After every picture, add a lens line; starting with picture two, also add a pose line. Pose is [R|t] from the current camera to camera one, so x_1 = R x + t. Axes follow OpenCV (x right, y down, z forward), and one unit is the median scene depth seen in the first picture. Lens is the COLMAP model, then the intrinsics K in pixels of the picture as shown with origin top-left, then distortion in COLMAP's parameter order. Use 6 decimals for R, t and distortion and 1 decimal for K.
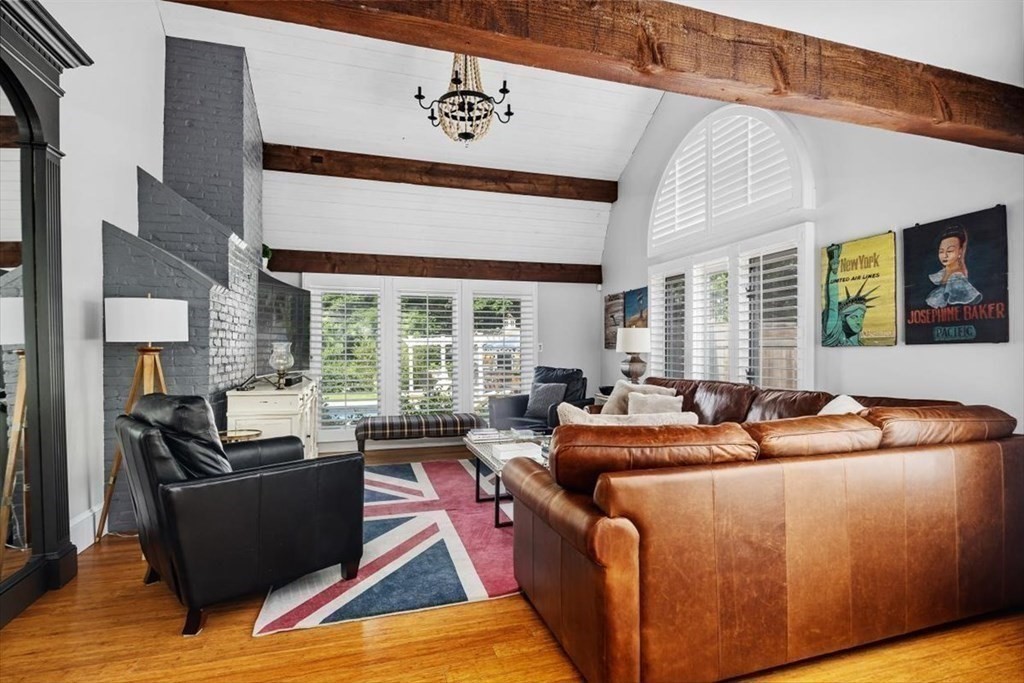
lens RADIAL K [[496.1, 0, 509.5], [0, 496.1, 361.9], [0, 0, 1]] dist [0.001548, 0.000255]
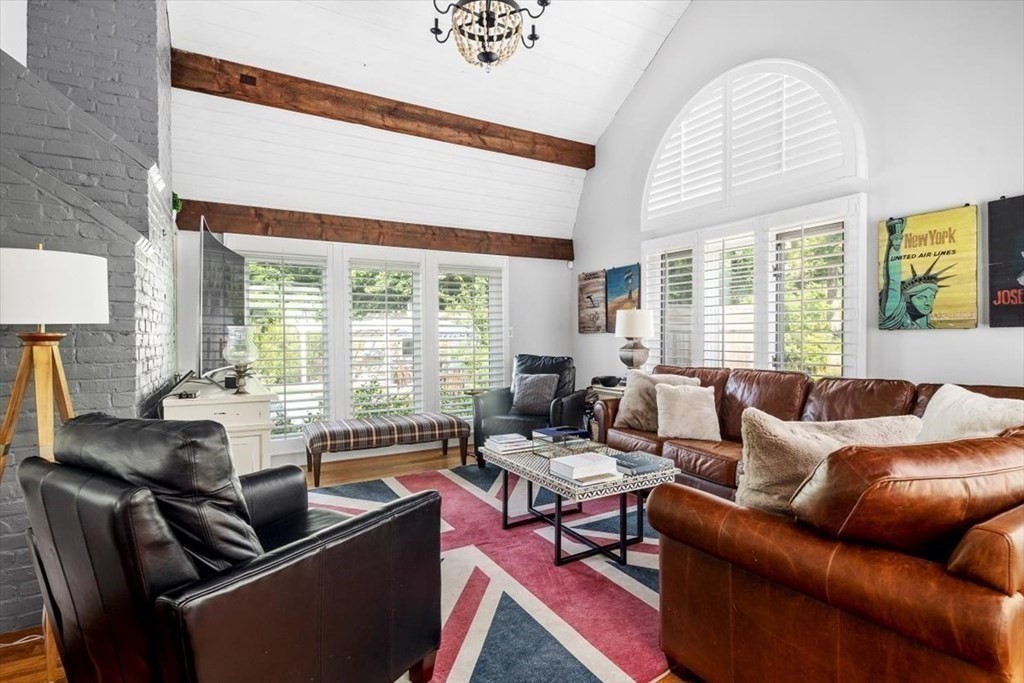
lens RADIAL K [[522.7, 0, 513.2], [0, 522.7, 353.6], [0, 0, 1]] dist [0.001490, -0.000788]
pose [[0.977346, -0.012007, 0.211308, -0.191743], [0.009732, 0.999883, 0.011804, -0.004364], [-0.211425, -0.009480, 0.977348, 0.164431]]
